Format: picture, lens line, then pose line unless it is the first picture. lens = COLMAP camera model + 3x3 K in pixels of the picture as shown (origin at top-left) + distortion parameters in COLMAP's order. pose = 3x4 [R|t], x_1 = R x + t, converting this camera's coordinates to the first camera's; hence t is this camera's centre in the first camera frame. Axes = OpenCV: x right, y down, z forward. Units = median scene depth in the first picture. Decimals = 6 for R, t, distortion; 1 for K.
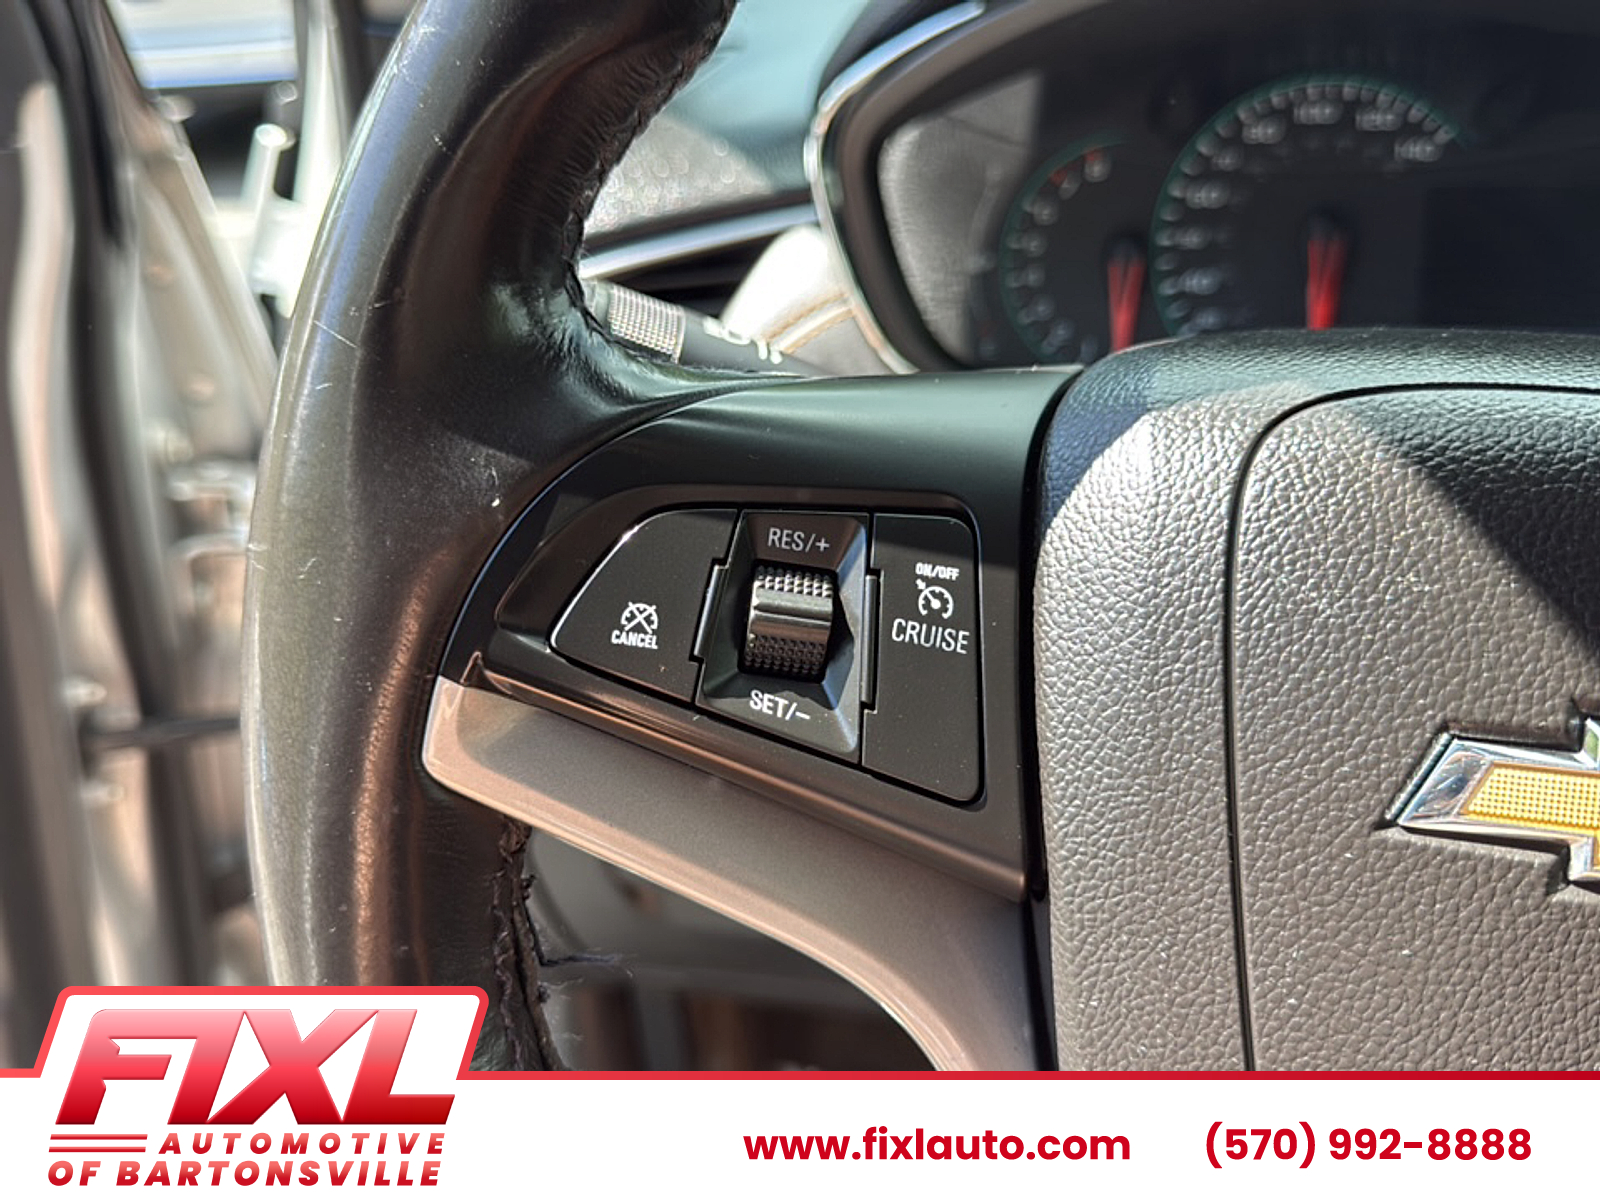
lens RADIAL K [[1438.9, 0, 803.9], [0, 1438.9, 622.0], [0, 0, 1]] dist [0.147161, -0.352298]
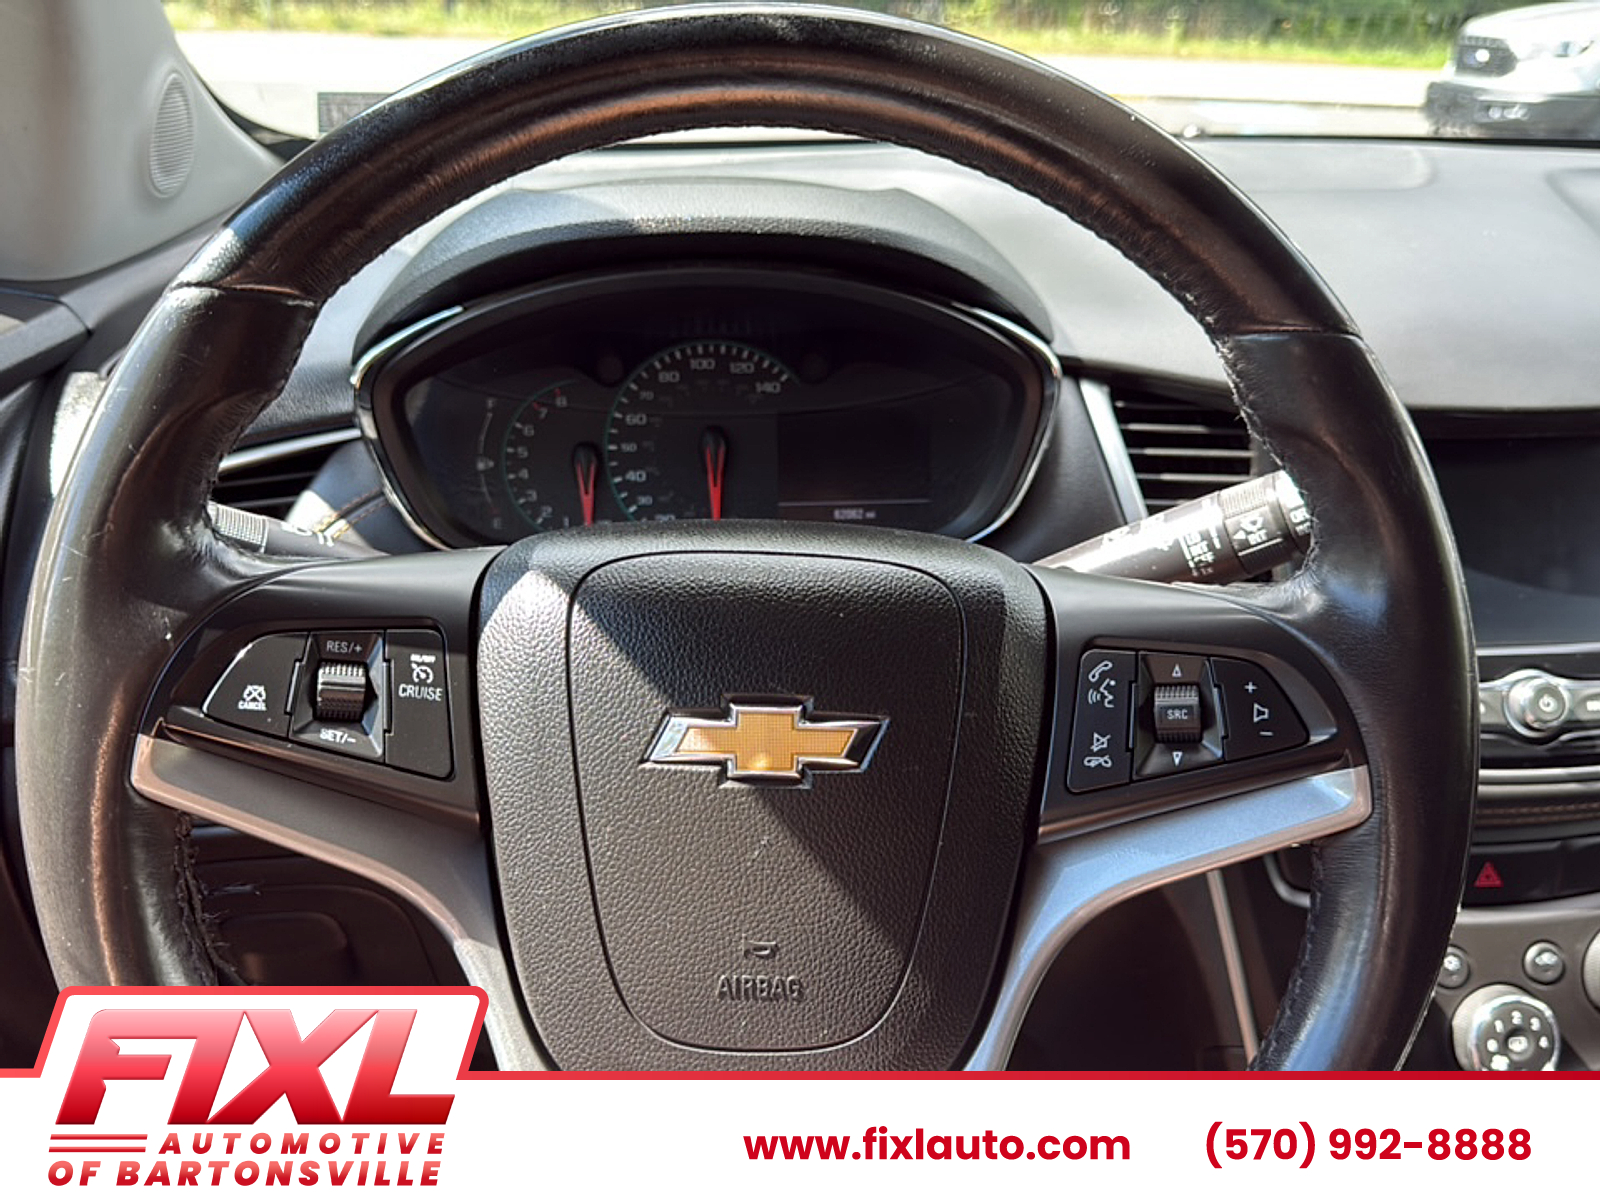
lens RADIAL K [[1438.9, 0, 803.9], [0, 1438.9, 622.0], [0, 0, 1]] dist [0.147161, -0.352298]
pose [[0.961395, -0.058643, 0.268849, 0.065213], [0.084426, 0.992767, -0.085356, 0.124616], [-0.261899, 0.104759, 0.959393, -0.982490]]
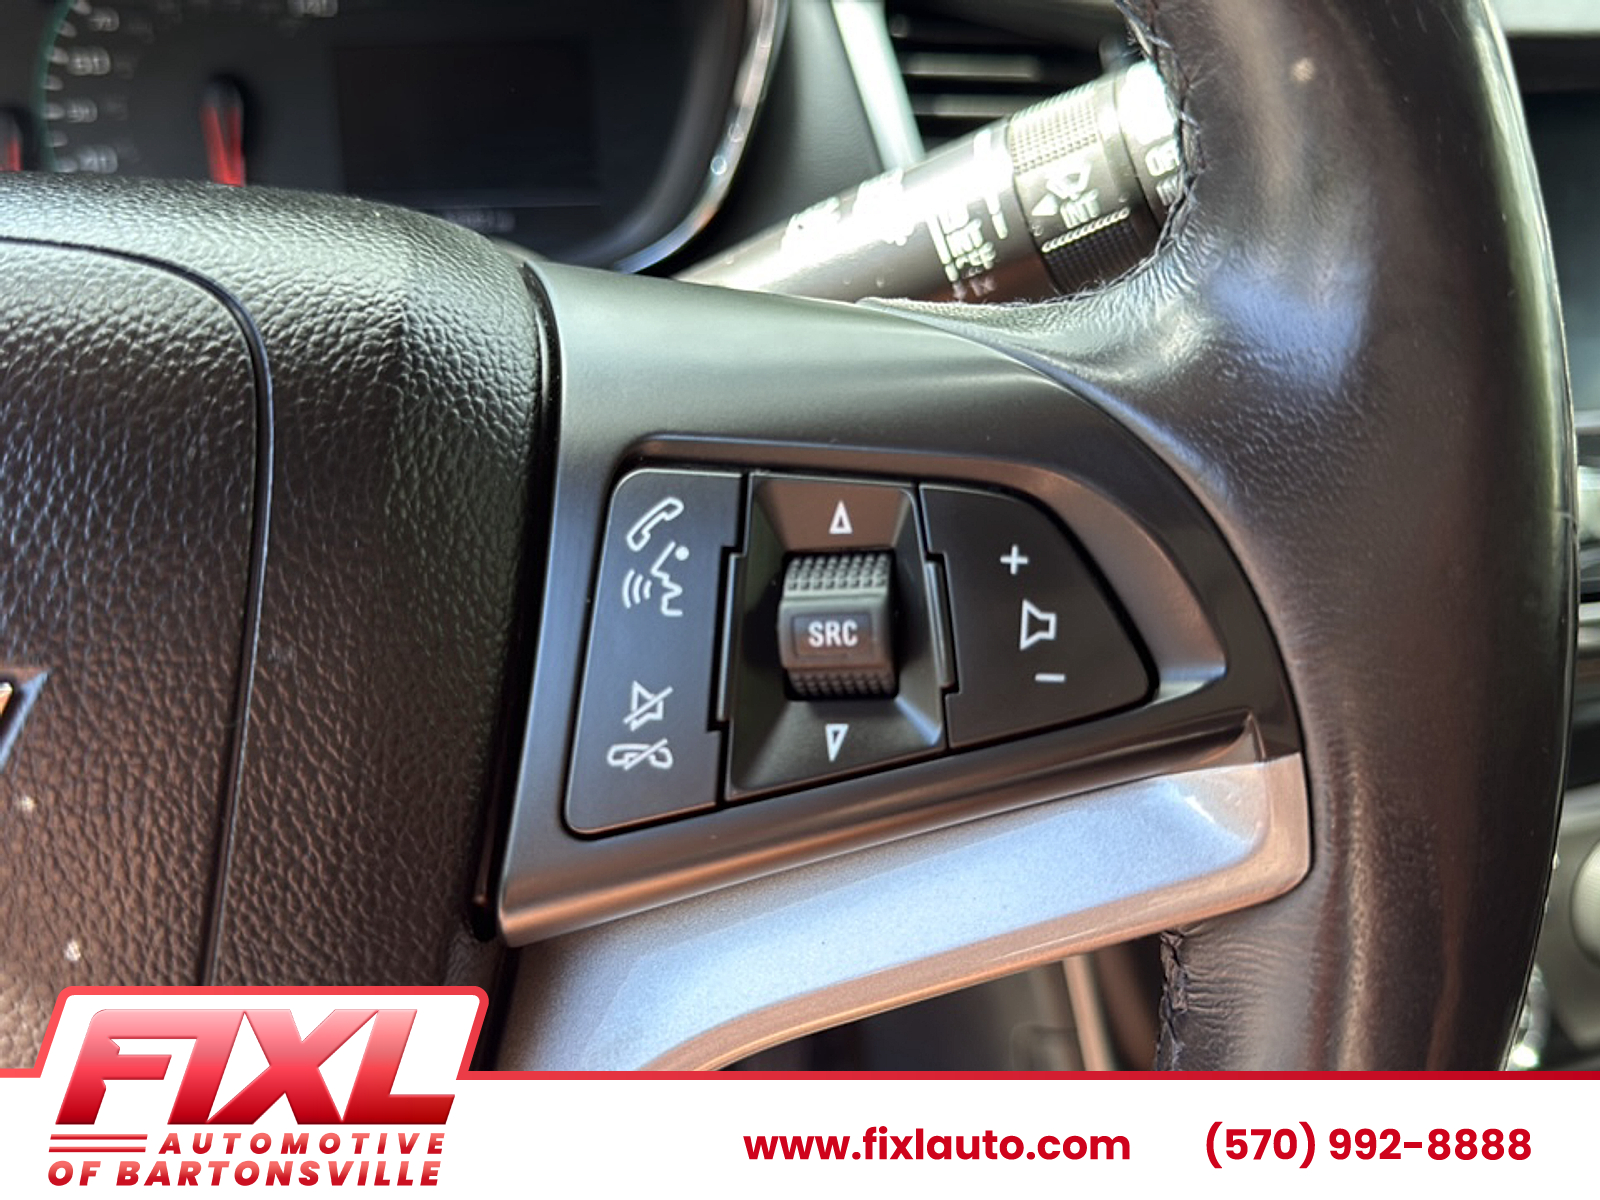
lens RADIAL K [[1438.9, 0, 803.9], [0, 1438.9, 622.0], [0, 0, 1]] dist [0.147161, -0.352298]
pose [[0.939431, -0.127240, 0.318245, 0.801818], [0.108906, 0.991231, 0.074833, 0.059946], [-0.324976, -0.035641, 0.945050, 0.046651]]
